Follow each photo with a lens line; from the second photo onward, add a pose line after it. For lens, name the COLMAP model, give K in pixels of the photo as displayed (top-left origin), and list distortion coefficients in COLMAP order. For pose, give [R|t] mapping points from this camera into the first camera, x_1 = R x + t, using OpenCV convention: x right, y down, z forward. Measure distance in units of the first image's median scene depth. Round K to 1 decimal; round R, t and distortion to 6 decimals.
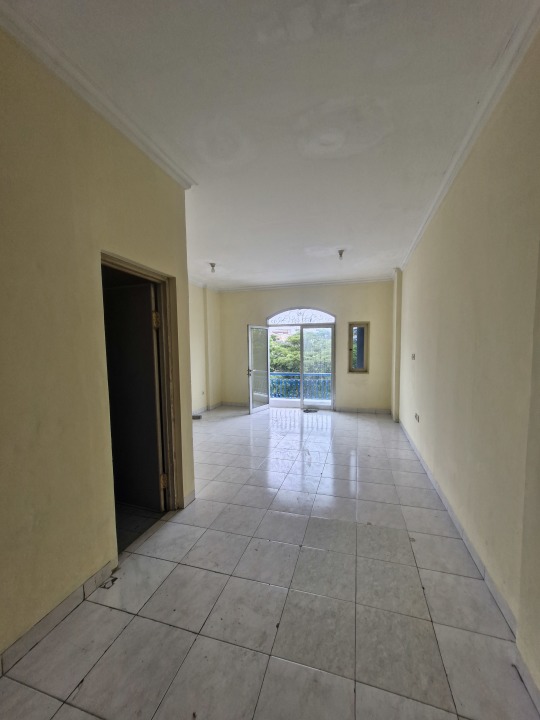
lens RADIAL K [[282.2, 0, 272.7], [0, 282.2, 362.1], [0, 0, 1]] dist [0.000381, 0.003884]
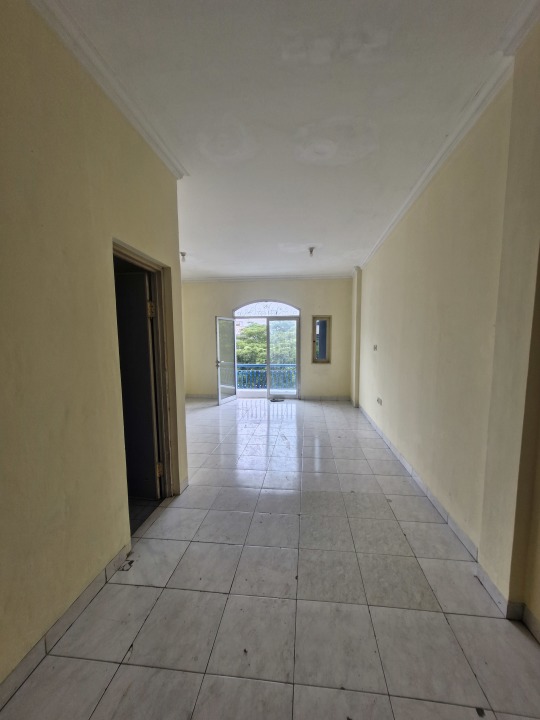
lens RADIAL K [[282.2, 0, 273.0], [0, 282.2, 361.4], [0, 0, 1]] dist [0.000381, 0.003884]
pose [[0.985164, -0.008438, 0.171409, -0.185878], [0.004292, 0.999689, 0.024547, 0.012888], [-0.171563, -0.023448, 0.984894, -0.070649]]
